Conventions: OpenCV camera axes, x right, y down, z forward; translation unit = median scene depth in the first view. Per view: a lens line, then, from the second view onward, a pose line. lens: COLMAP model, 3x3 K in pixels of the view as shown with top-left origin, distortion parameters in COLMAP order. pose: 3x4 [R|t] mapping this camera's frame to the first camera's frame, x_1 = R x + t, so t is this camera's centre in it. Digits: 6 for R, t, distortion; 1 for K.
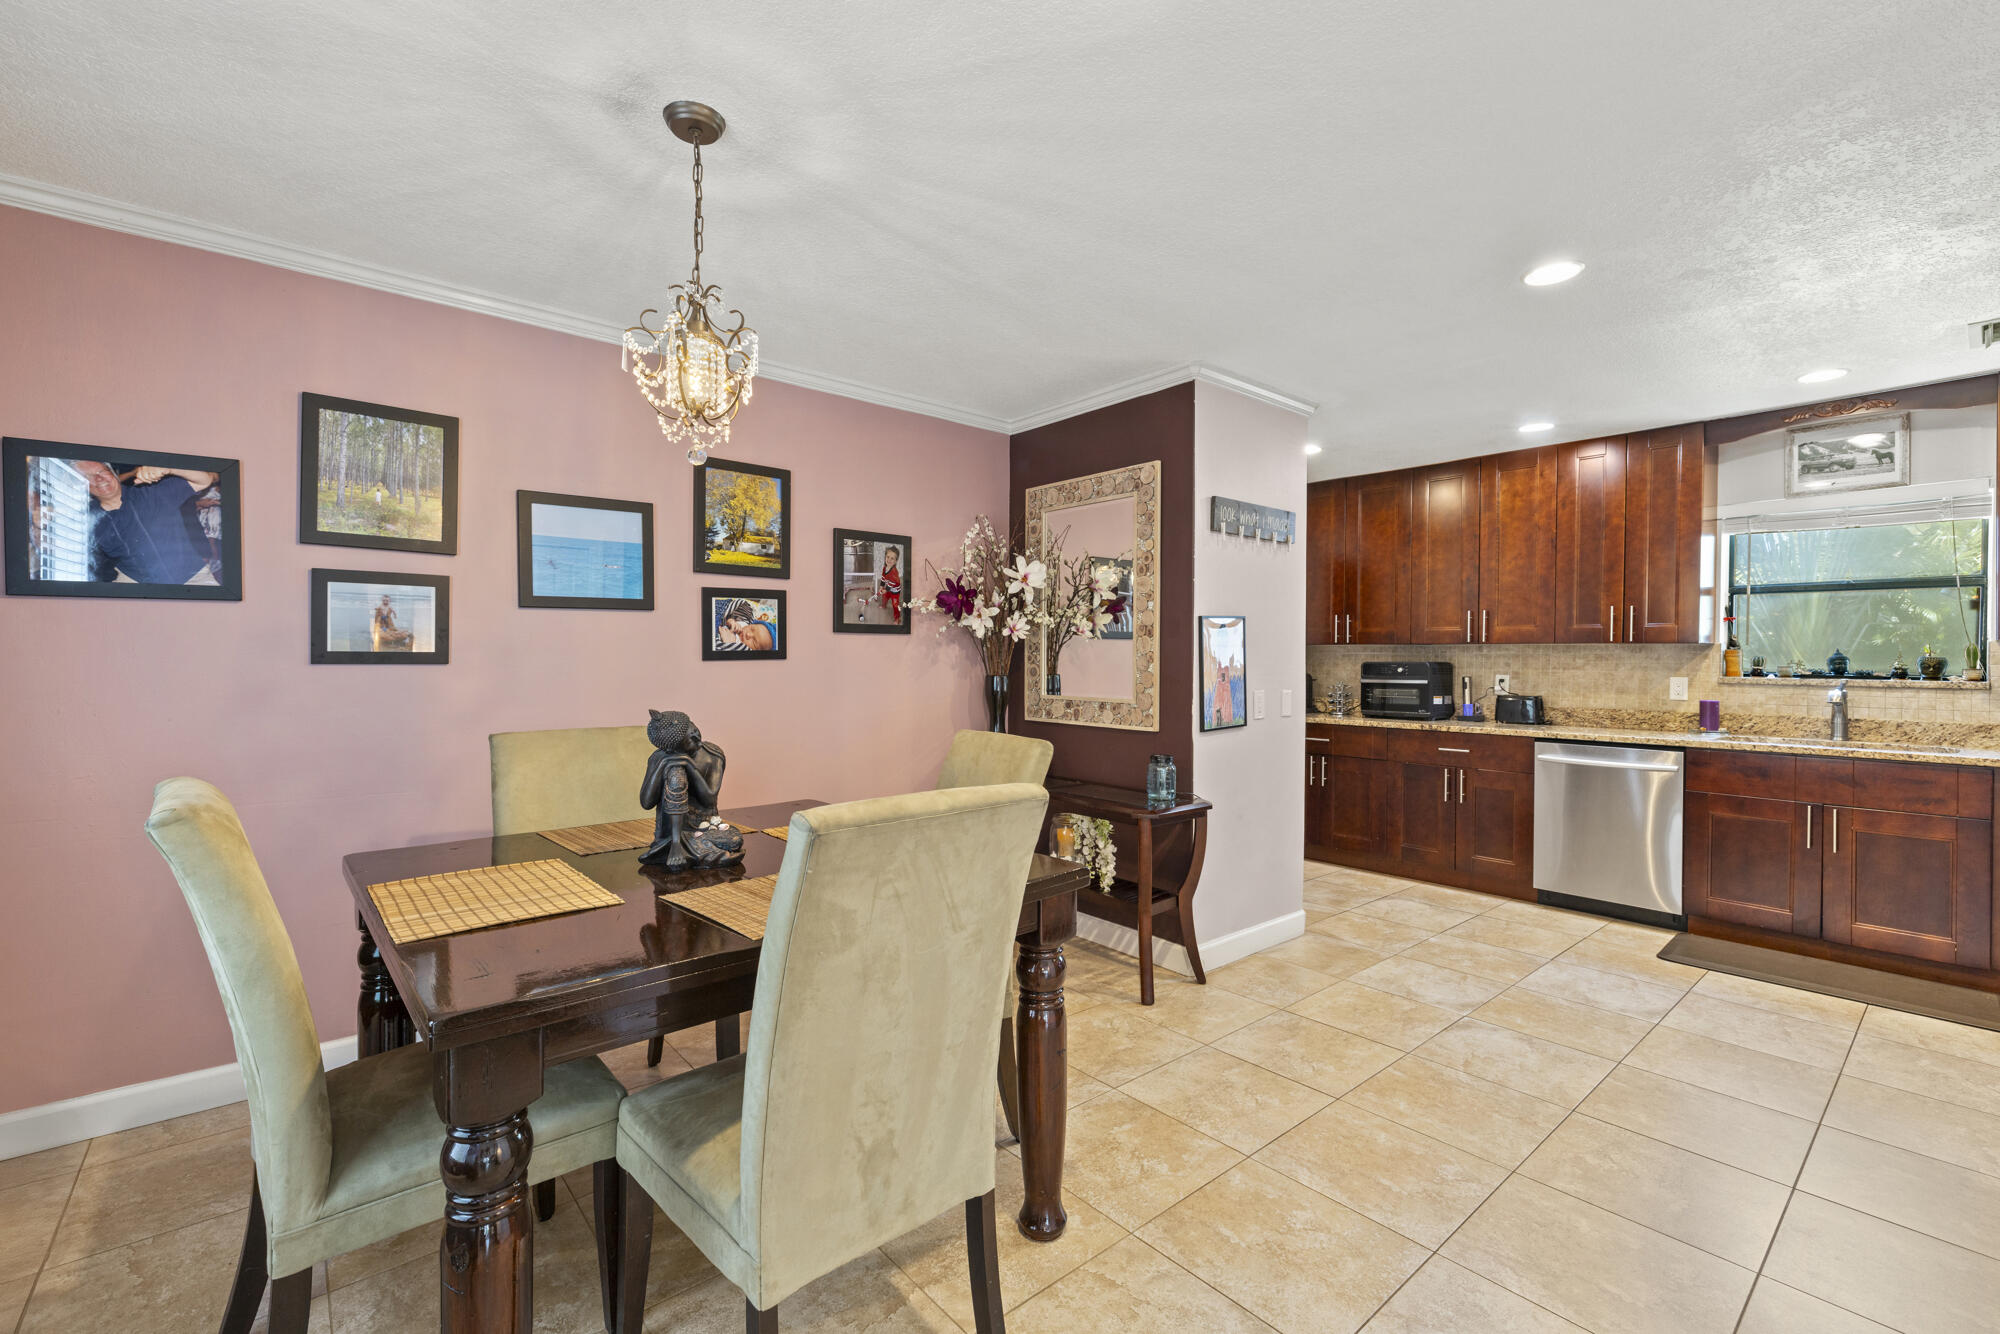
lens RADIAL K [[862.3, 0, 1000.5], [0, 862.3, 666.4], [0, 0, 1]] dist [0.002889, -0.000252]
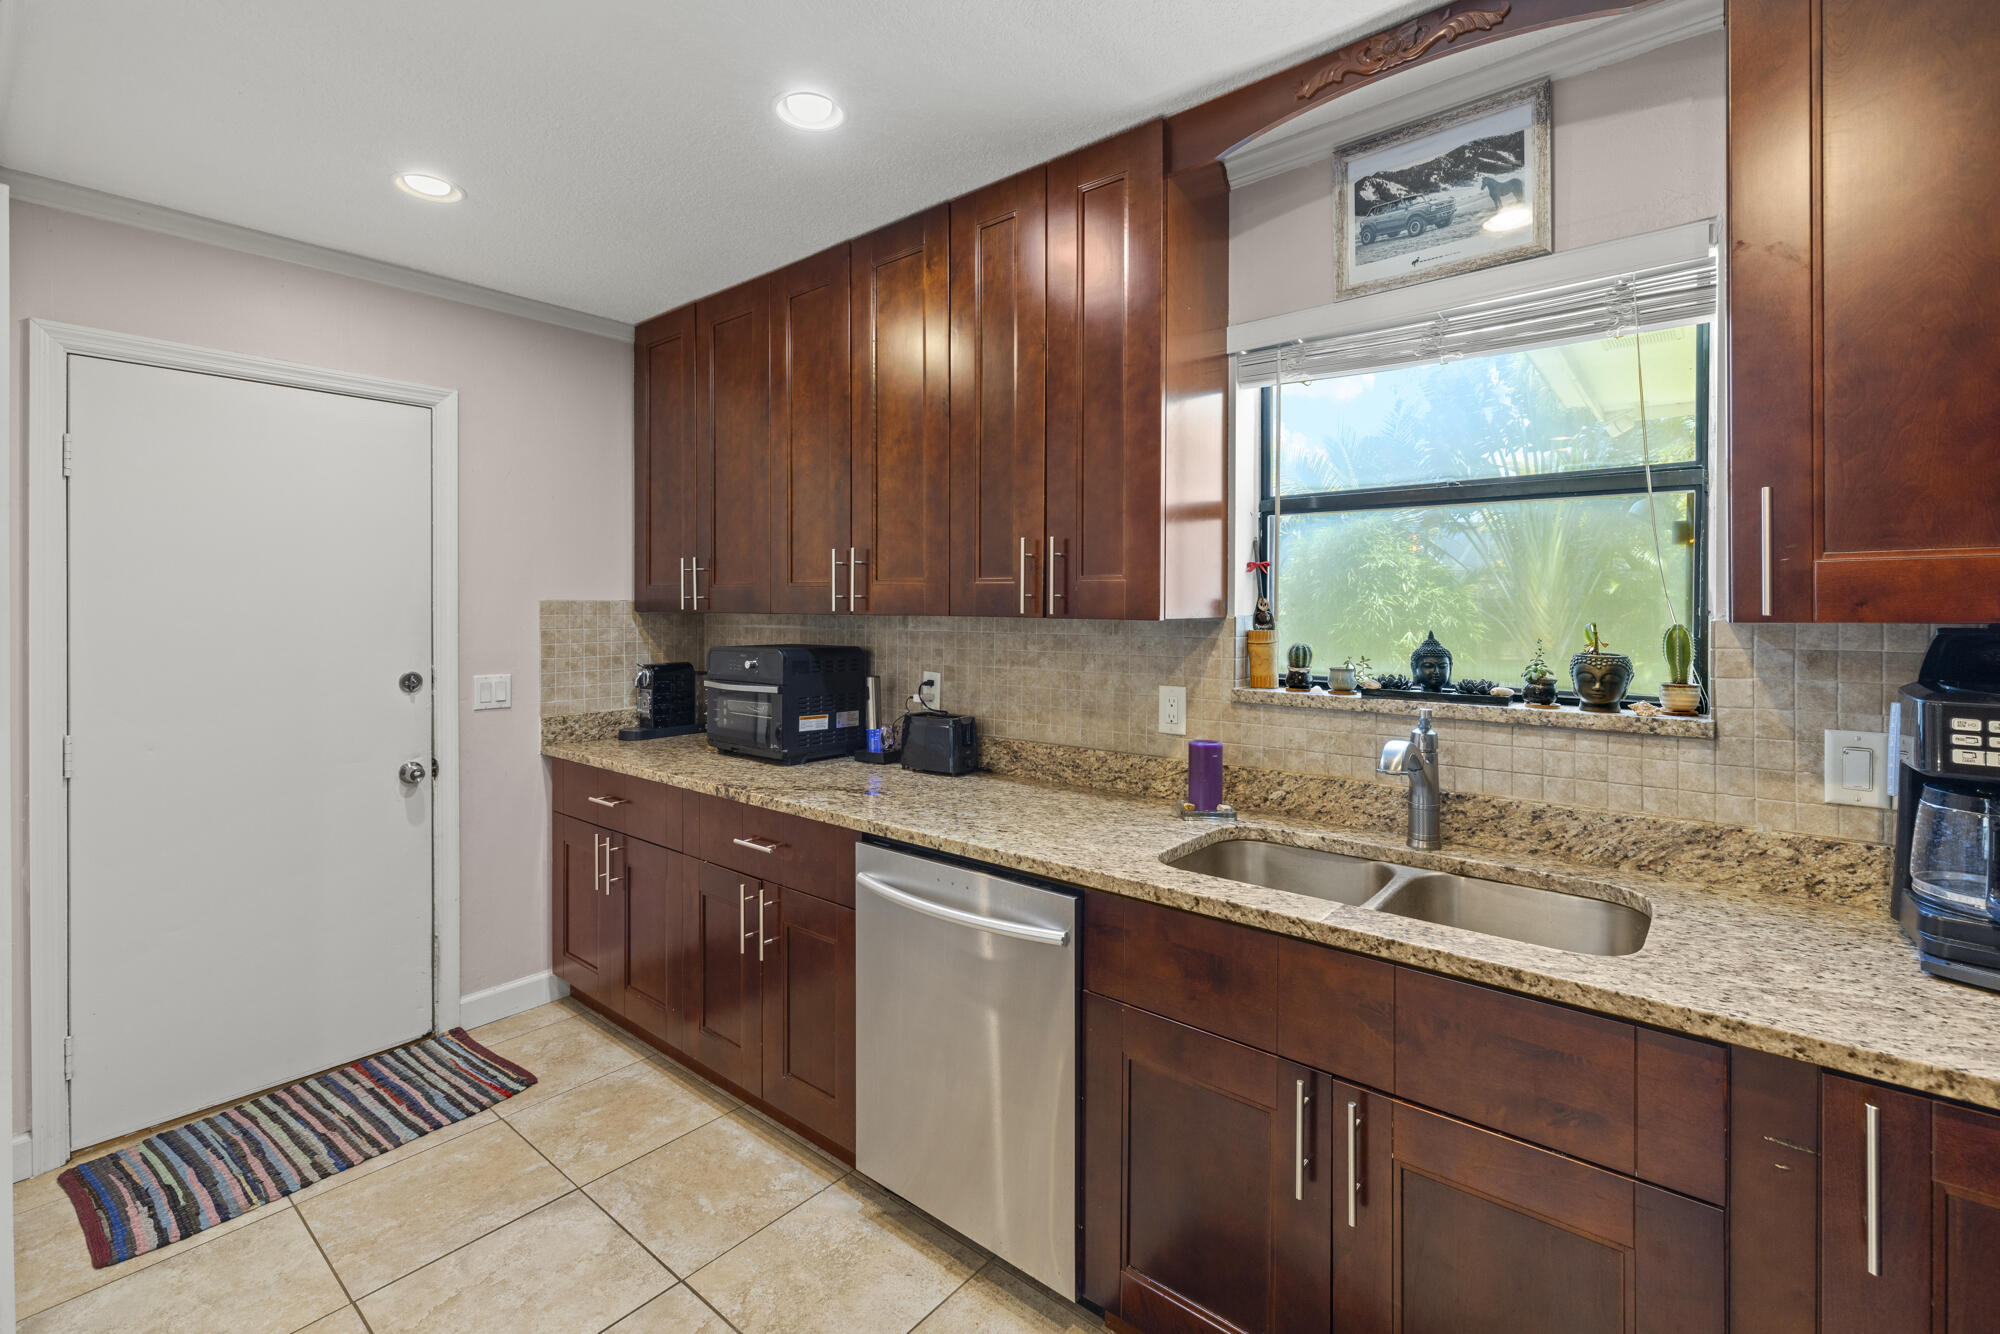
lens RADIAL K [[862.3, 0, 1018.8], [0, 862.3, 614.5], [0, 0, 1]] dist [0.002889, -0.000252]
pose [[0.984568, -0.009395, 0.174748, 0.662172], [0.009214, 0.999956, 0.001848, -0.031396], [-0.174758, -0.000209, 0.984611, 0.579899]]
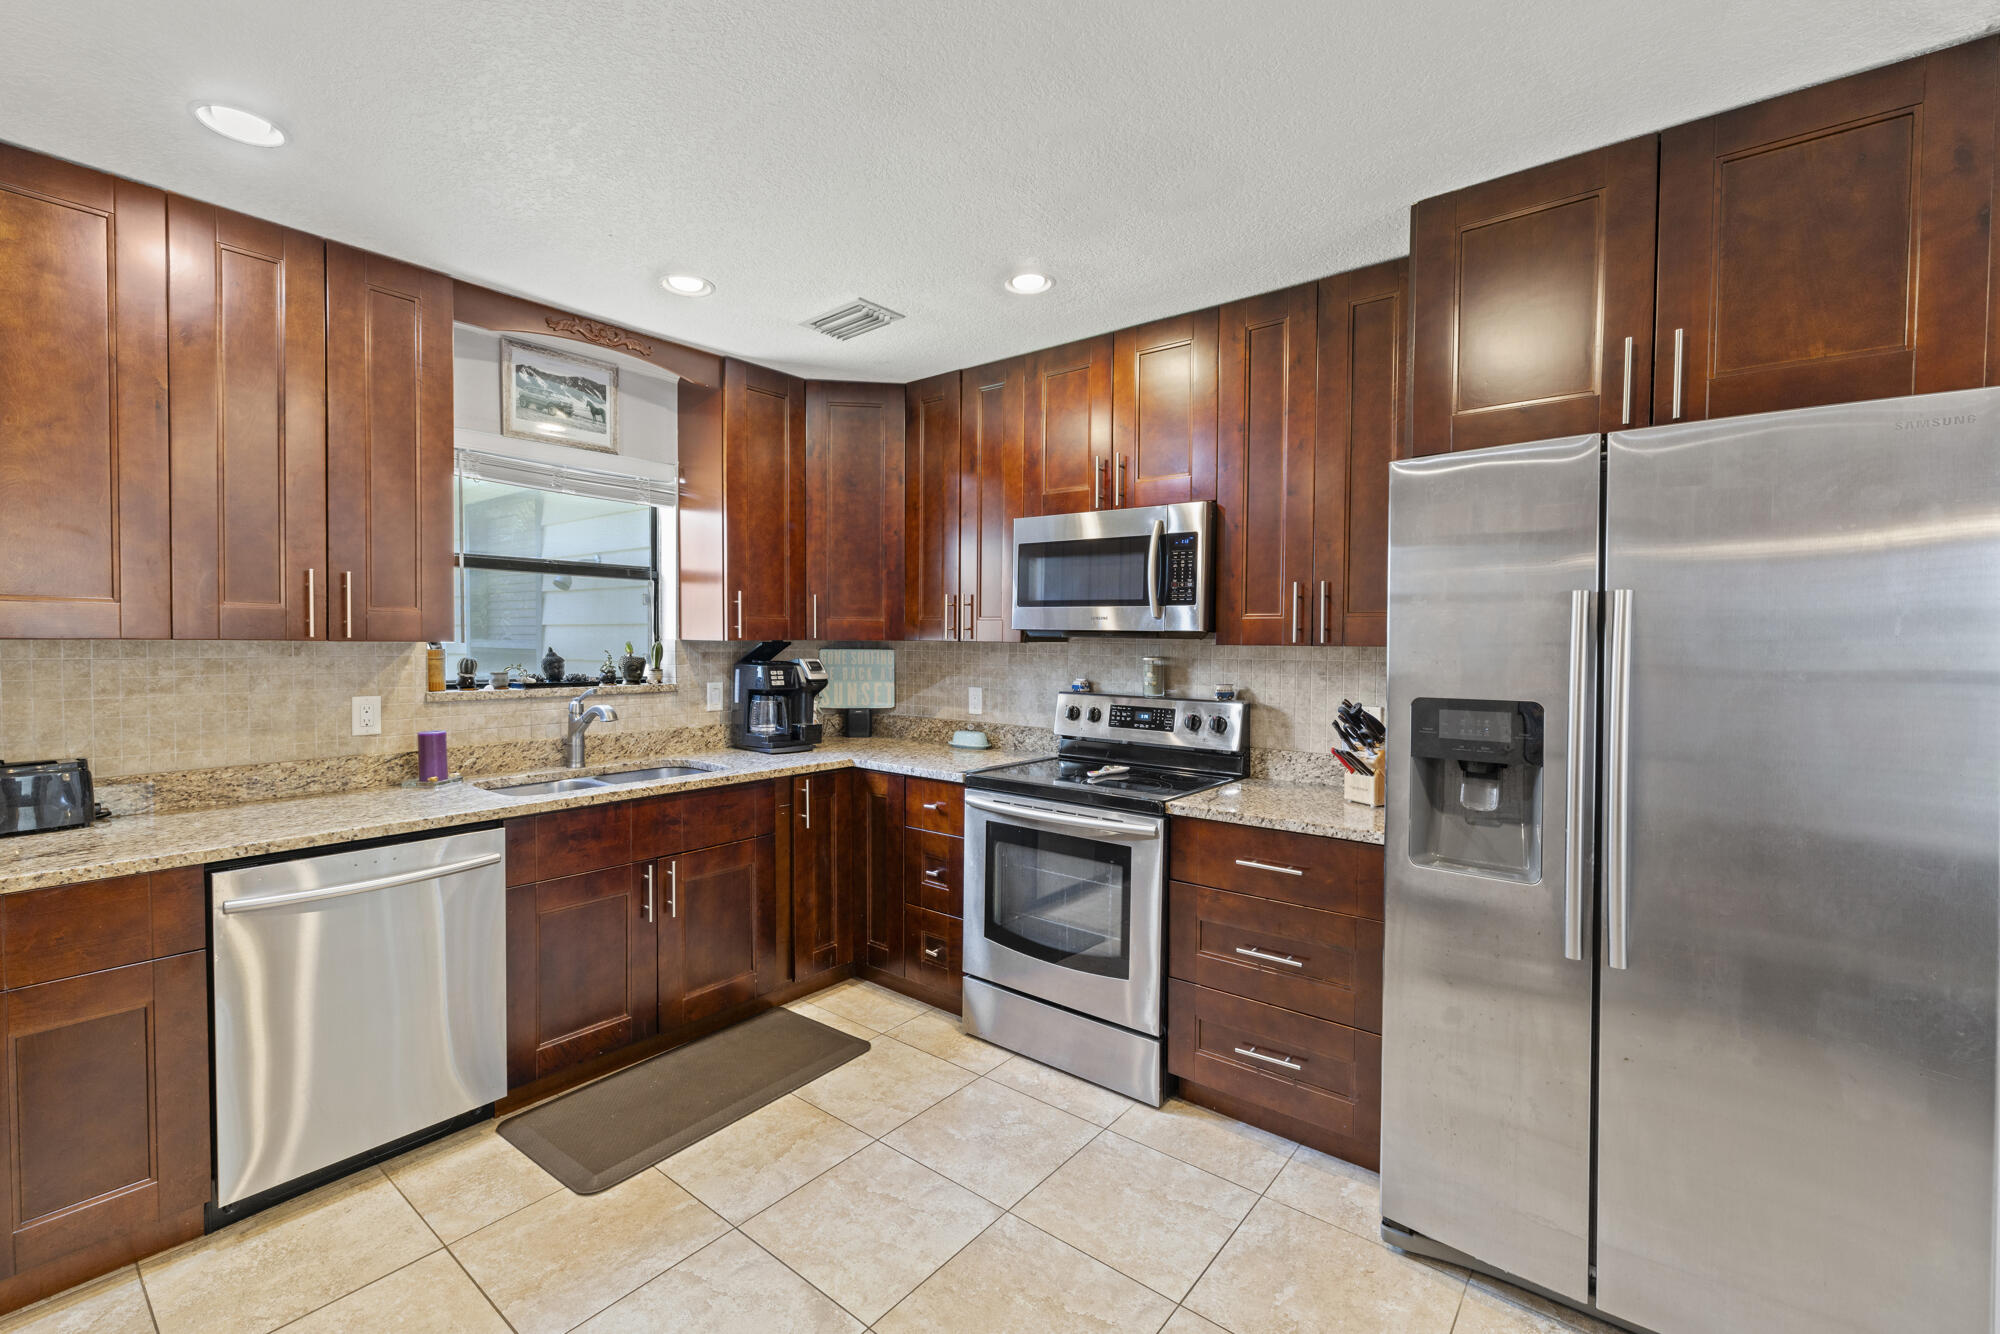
lens RADIAL K [[862.3, 0, 988.6], [0, 862.3, 660.1], [0, 0, 1]] dist [0.002889, -0.000252]
pose [[-0.177330, -0.039808, 0.983346, 0.137767], [-0.006011, 0.999207, 0.039367, -0.040973], [-0.984133, 0.001070, -0.177429, 0.735212]]
